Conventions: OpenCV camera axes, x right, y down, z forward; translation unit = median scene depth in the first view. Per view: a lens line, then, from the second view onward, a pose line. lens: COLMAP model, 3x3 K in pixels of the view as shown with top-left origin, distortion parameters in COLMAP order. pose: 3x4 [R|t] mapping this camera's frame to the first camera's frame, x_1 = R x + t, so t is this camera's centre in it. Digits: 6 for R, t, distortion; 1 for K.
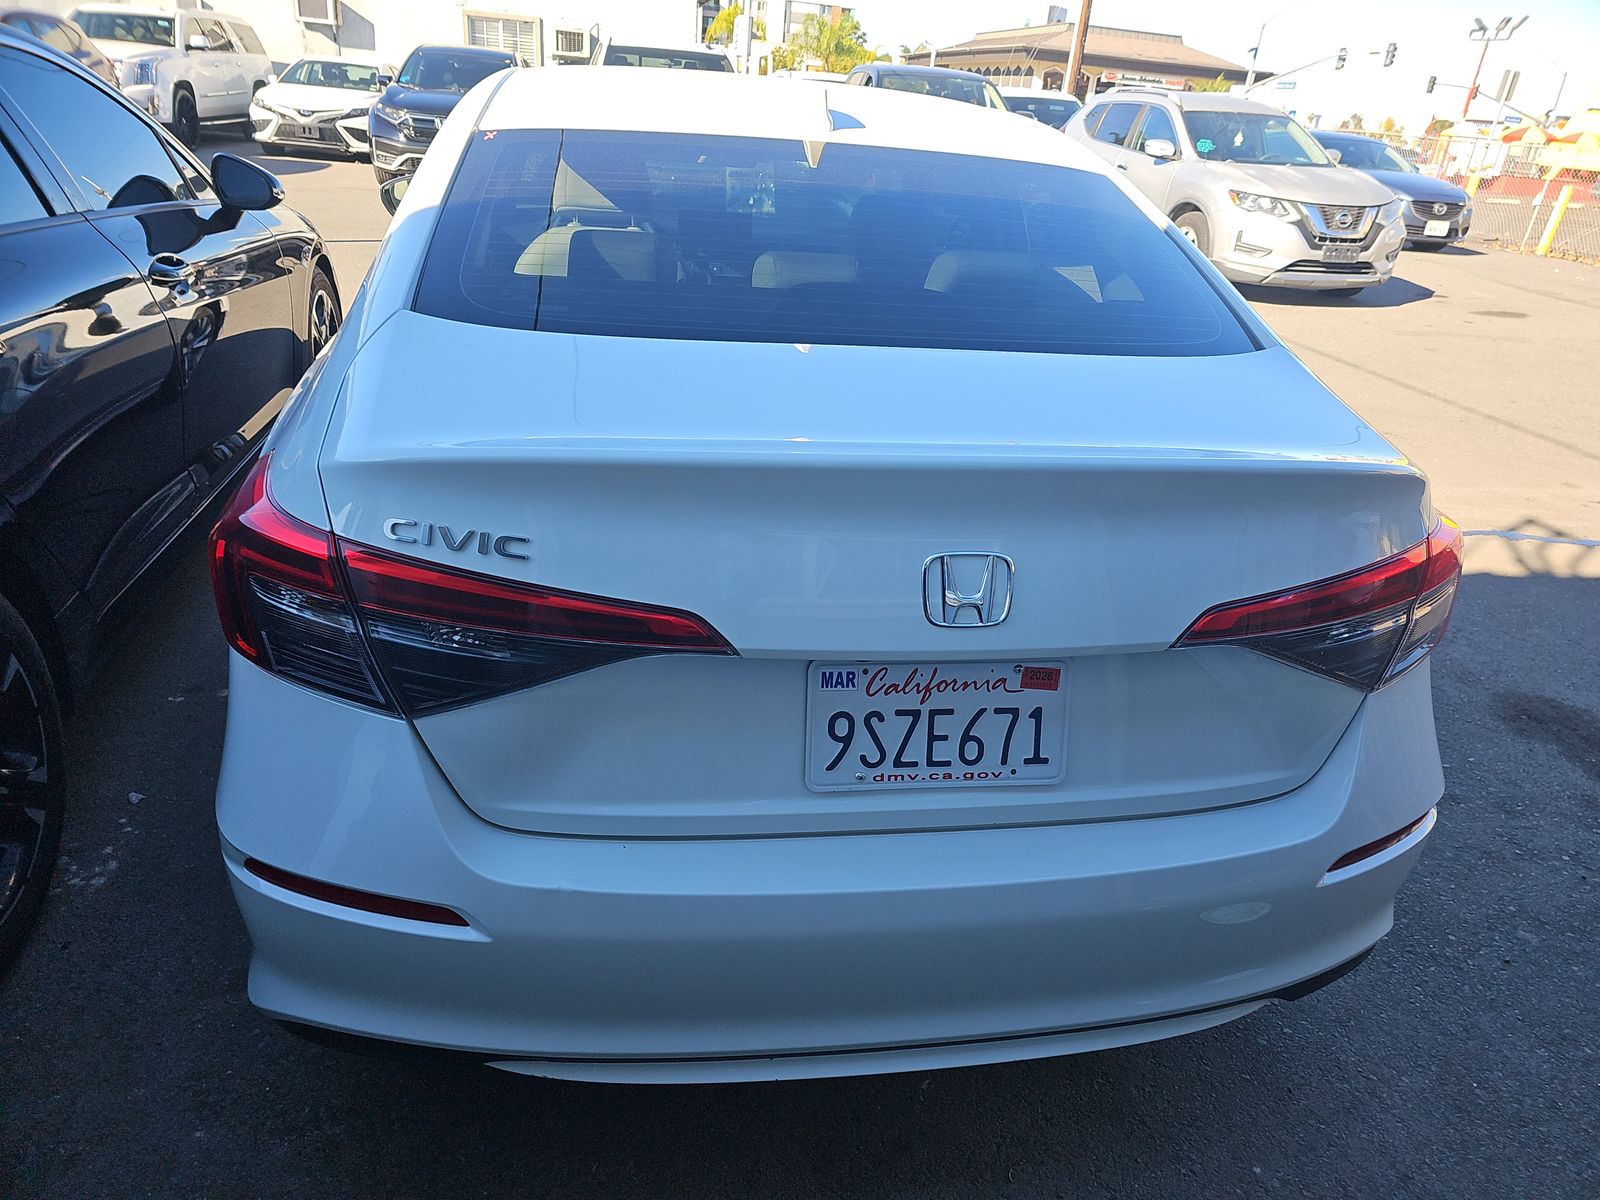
lens RADIAL K [[1076.4, 0, 798.5], [0, 1076.4, 596.2], [0, 0, 1]] dist [0.033172, -0.020774]
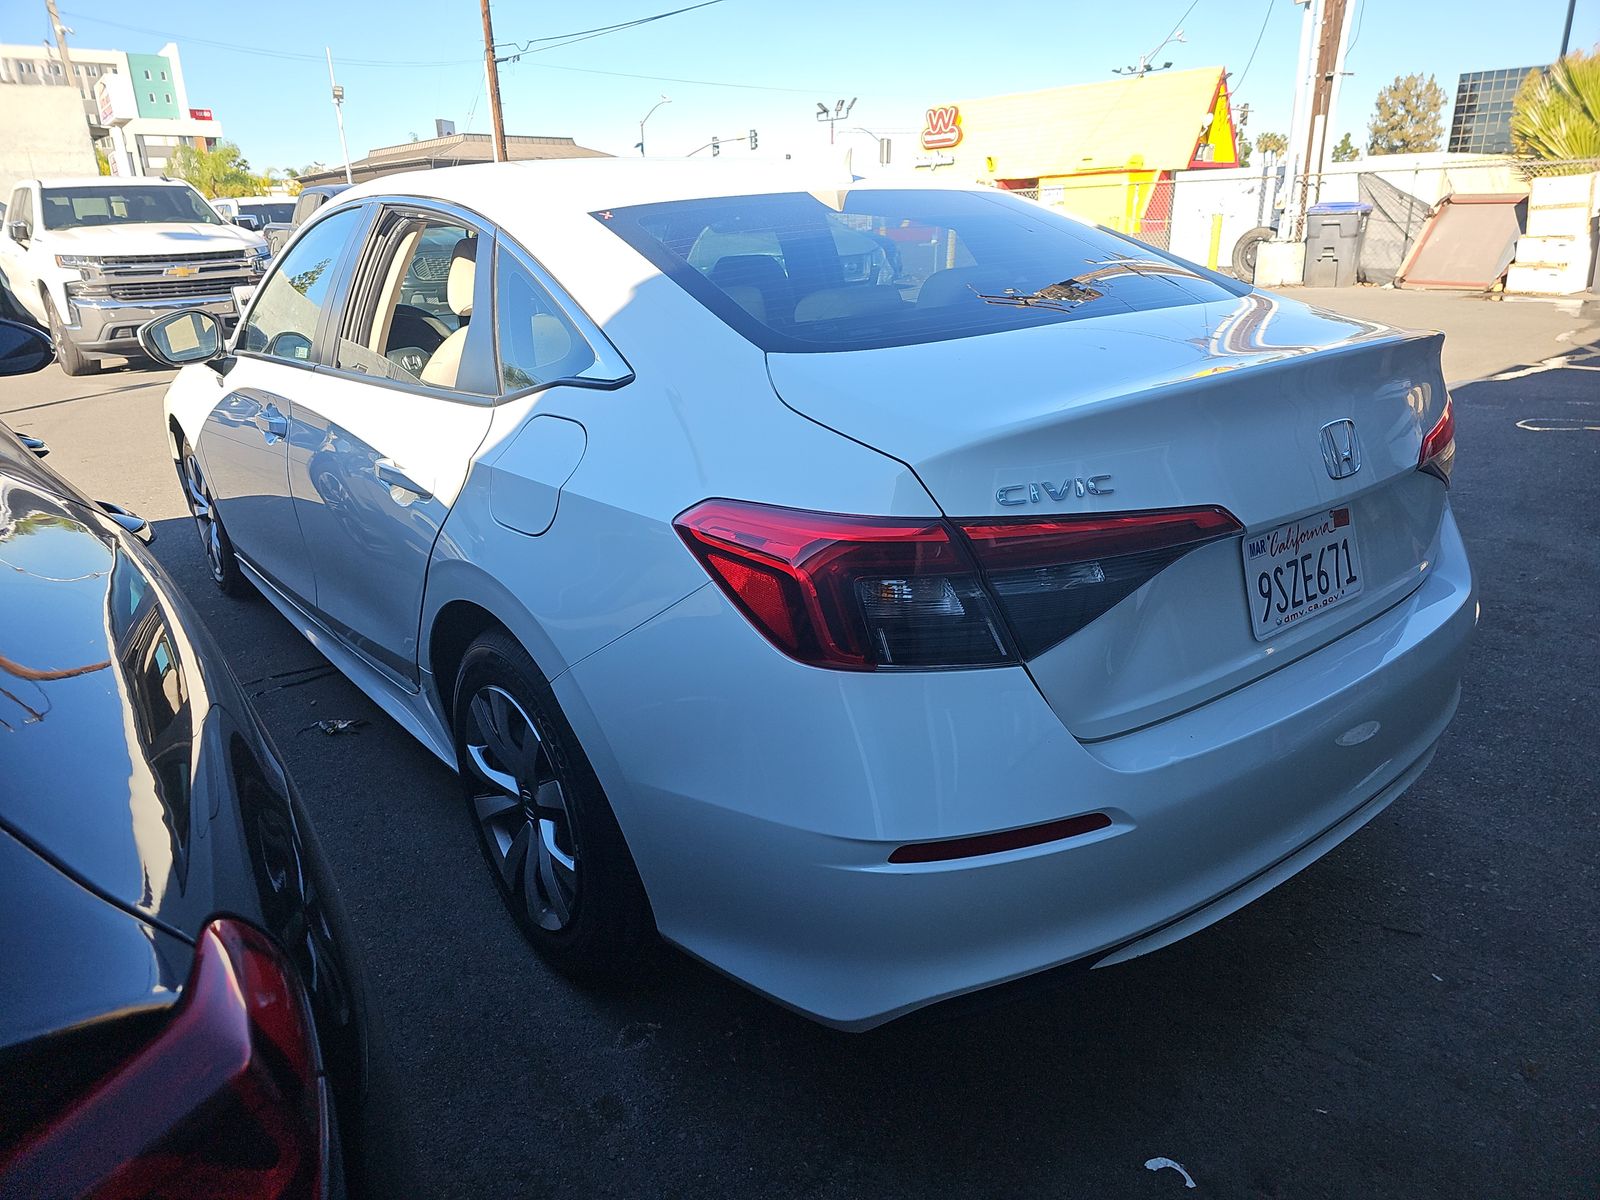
lens RADIAL K [[1076.4, 0, 803.9], [0, 1076.4, 601.6], [0, 0, 1]] dist [0.033172, -0.020774]
pose [[0.872240, -0.261222, 0.413473, -0.954132], [0.292011, 0.956342, -0.011818, -0.003597], [-0.392334, 0.131046, 0.910440, 0.051649]]
